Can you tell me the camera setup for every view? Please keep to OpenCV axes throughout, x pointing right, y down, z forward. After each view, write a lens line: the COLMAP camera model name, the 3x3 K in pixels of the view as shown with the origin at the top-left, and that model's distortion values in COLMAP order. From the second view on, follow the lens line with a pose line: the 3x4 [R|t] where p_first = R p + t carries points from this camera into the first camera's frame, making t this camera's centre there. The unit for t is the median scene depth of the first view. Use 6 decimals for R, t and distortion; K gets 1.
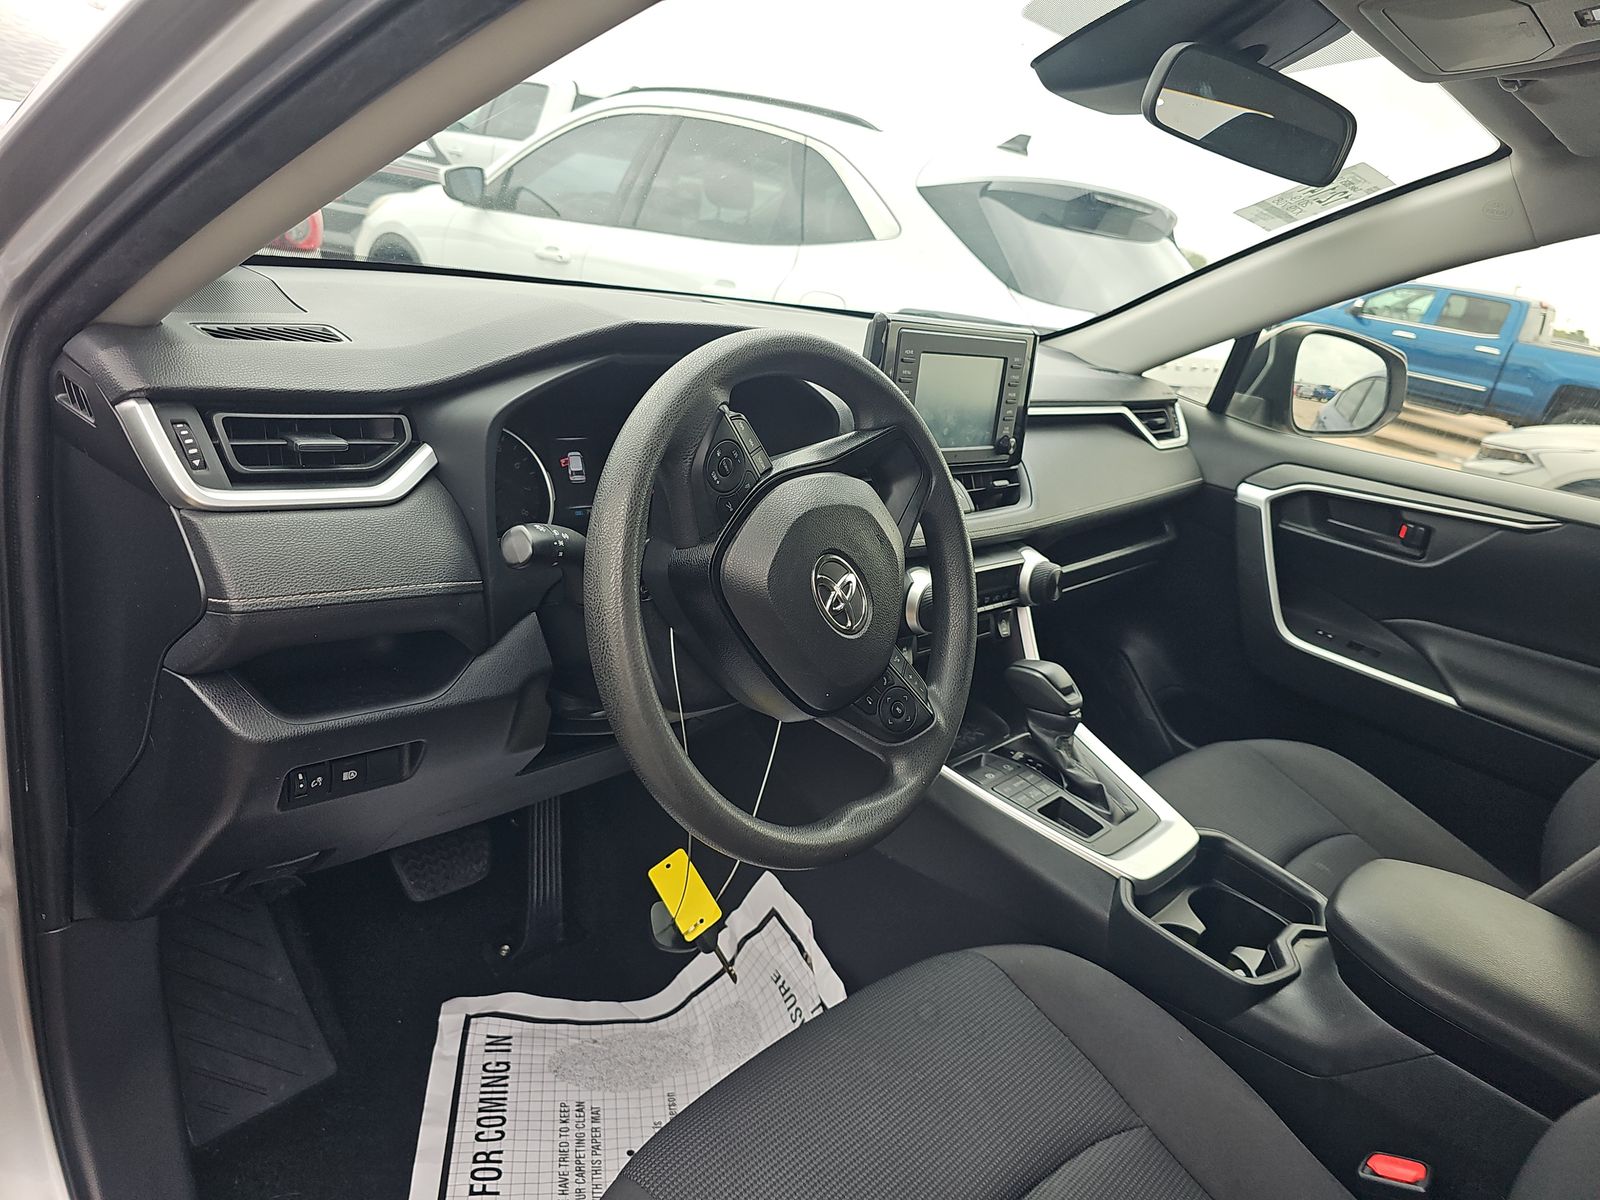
lens RADIAL K [[1073.0, 0, 800.0], [0, 1073.0, 600.0], [0, 0, 1]] dist [0.035021, -0.045018]
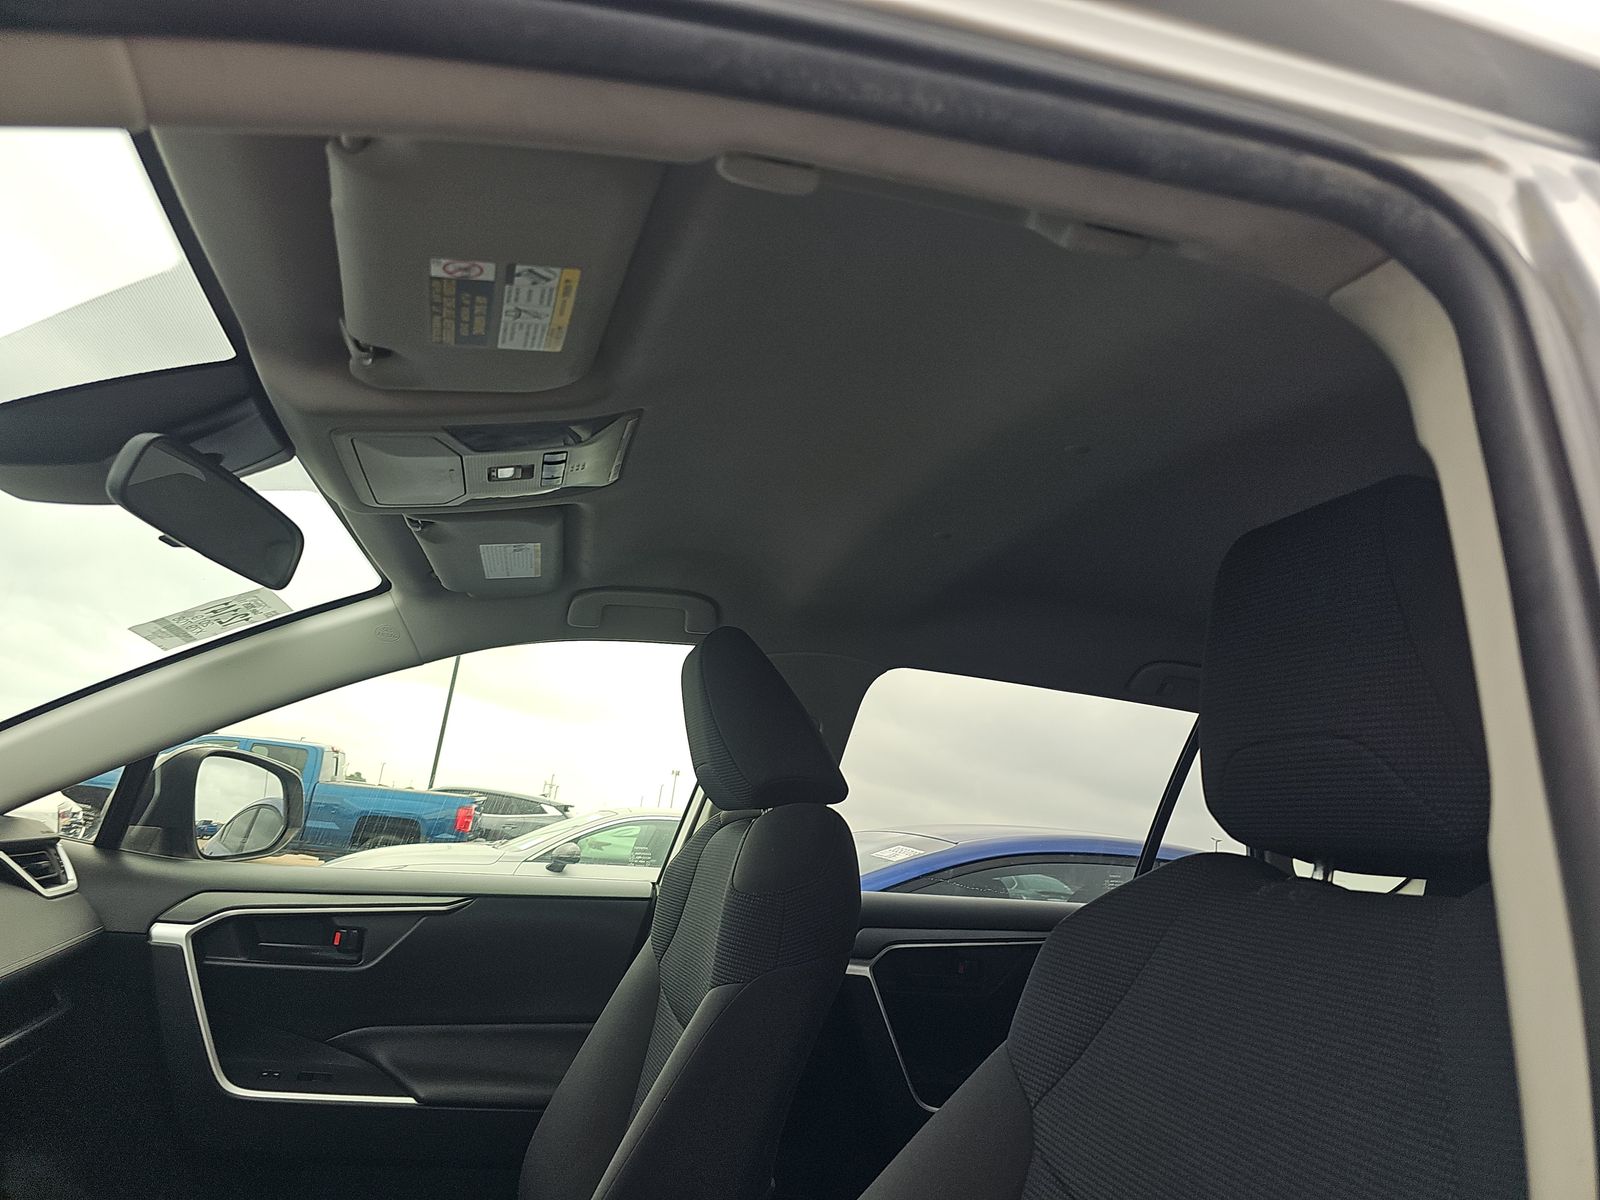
lens RADIAL K [[1060.8, 0, 800.1], [0, 1060.8, 575.8], [0, 0, 1]] dist [0.050980, -0.036855]
pose [[0.534521, 0.091445, 0.840193, -0.092188], [0.274692, 0.921358, -0.275035, 0.021851], [-0.799269, 0.377807, 0.467366, 0.082776]]
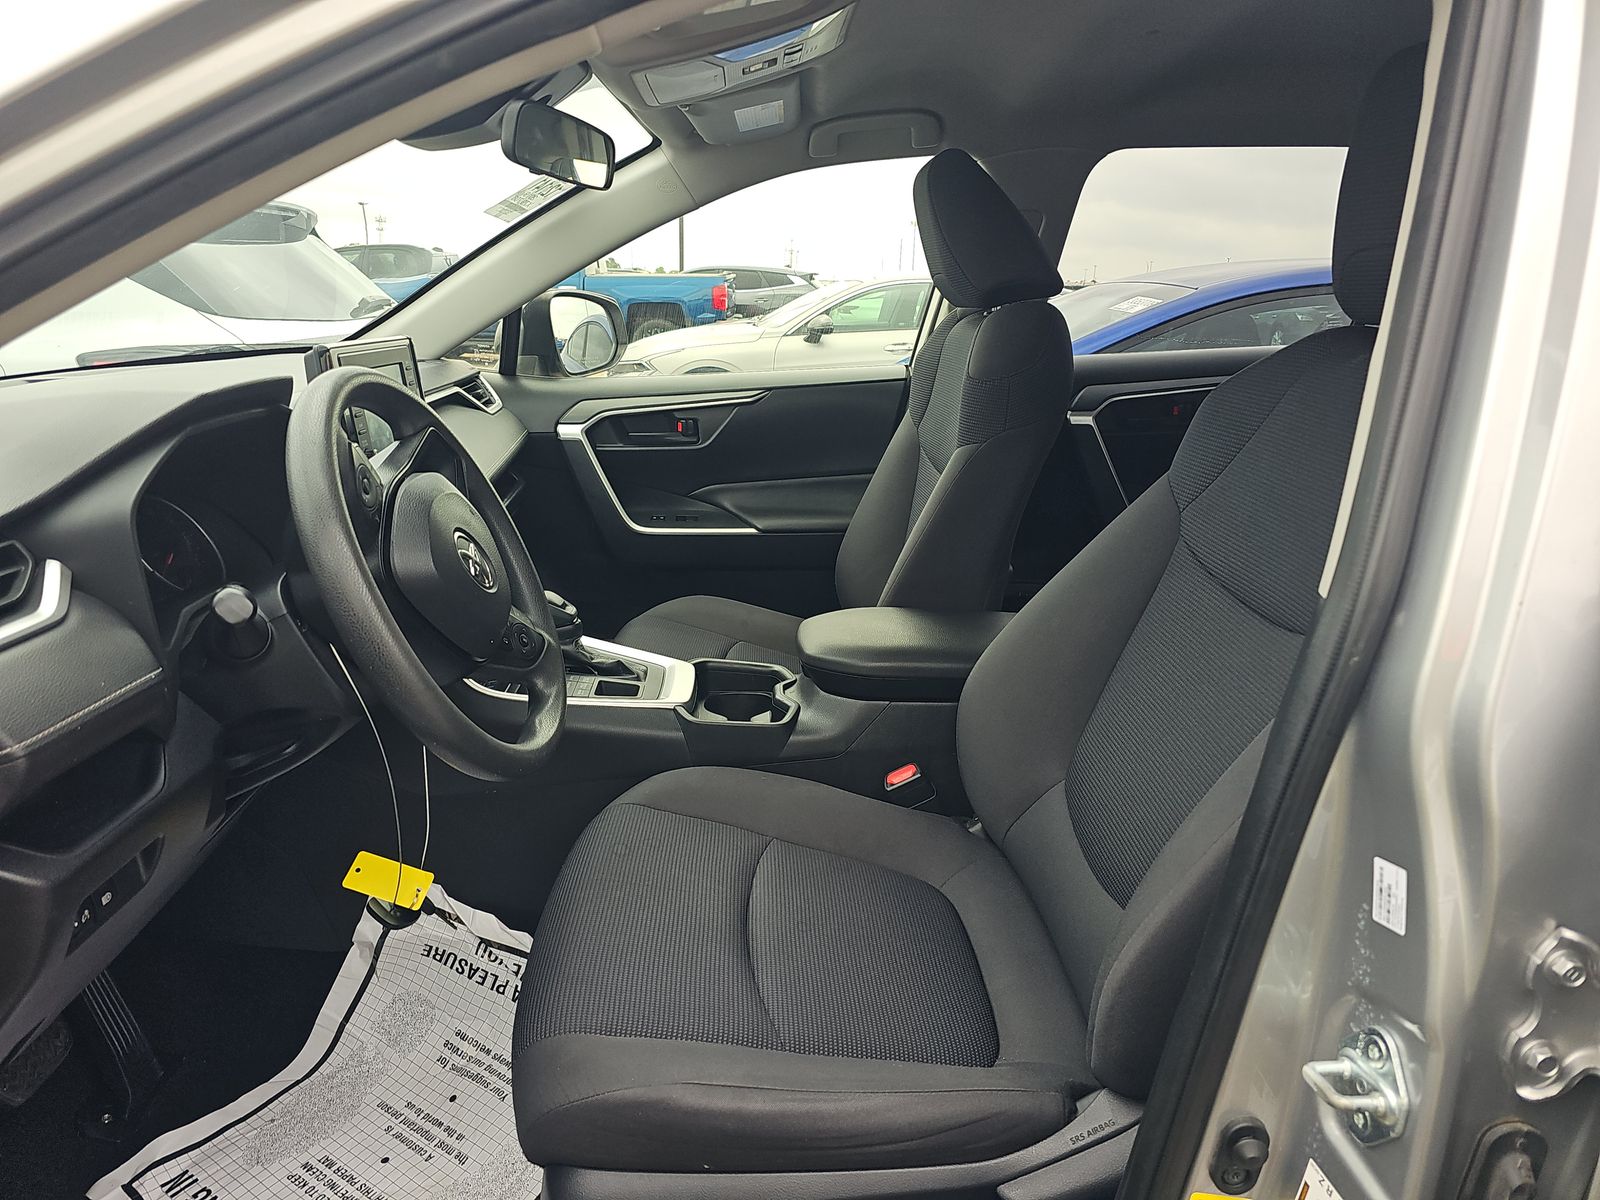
lens RADIAL K [[1073.0, 0, 800.0], [0, 1073.0, 600.0], [0, 0, 1]] dist [0.035021, -0.045018]
pose [[0.691221, -0.359605, 0.626816, -0.312493], [0.348377, 0.925766, 0.146940, -0.009227], [-0.633125, 0.116801, 0.765186, -0.120802]]
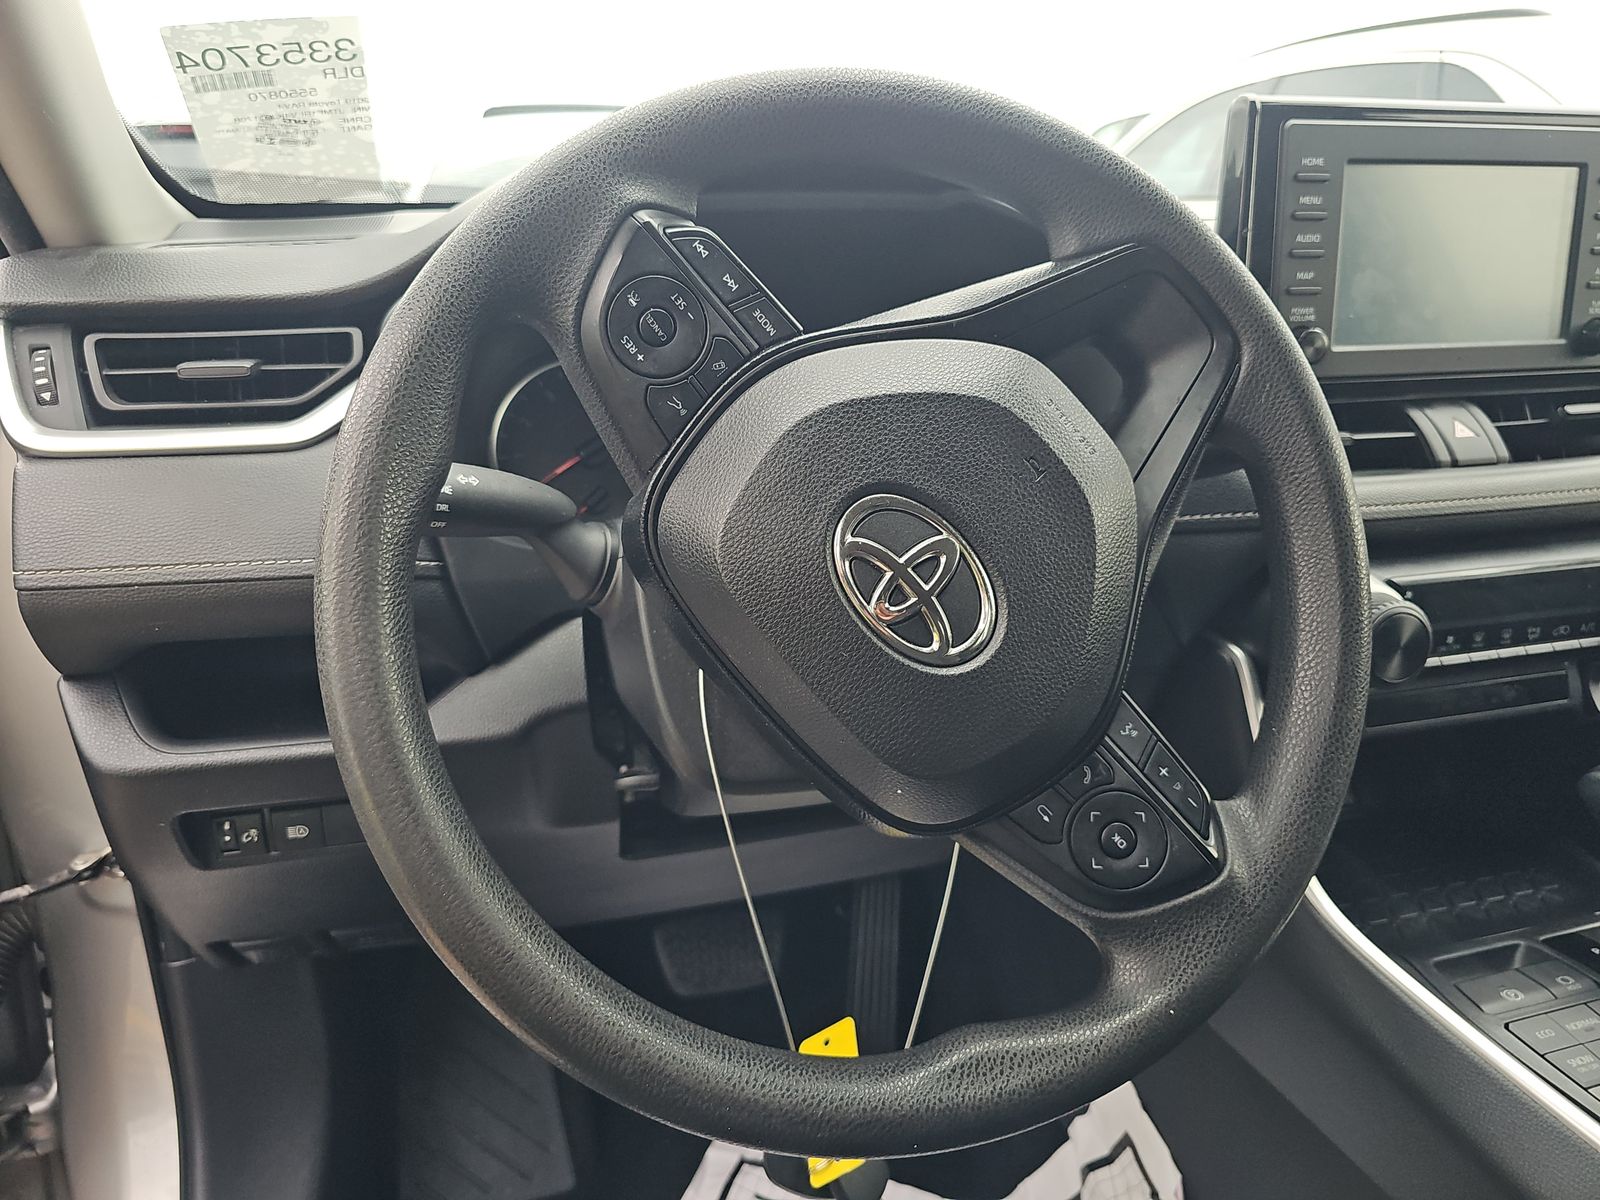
lens RADIAL K [[1079.0, 0, 799.9], [0, 1079.0, 589.3], [0, 0, 1]] dist [0.004787, -0.031118]
pose [[0.820447, 0.000453, -0.571723, 0.169132], [-0.035478, 0.998113, -0.050121, 0.015318], [0.570621, 0.061405, 0.818914, 0.368934]]
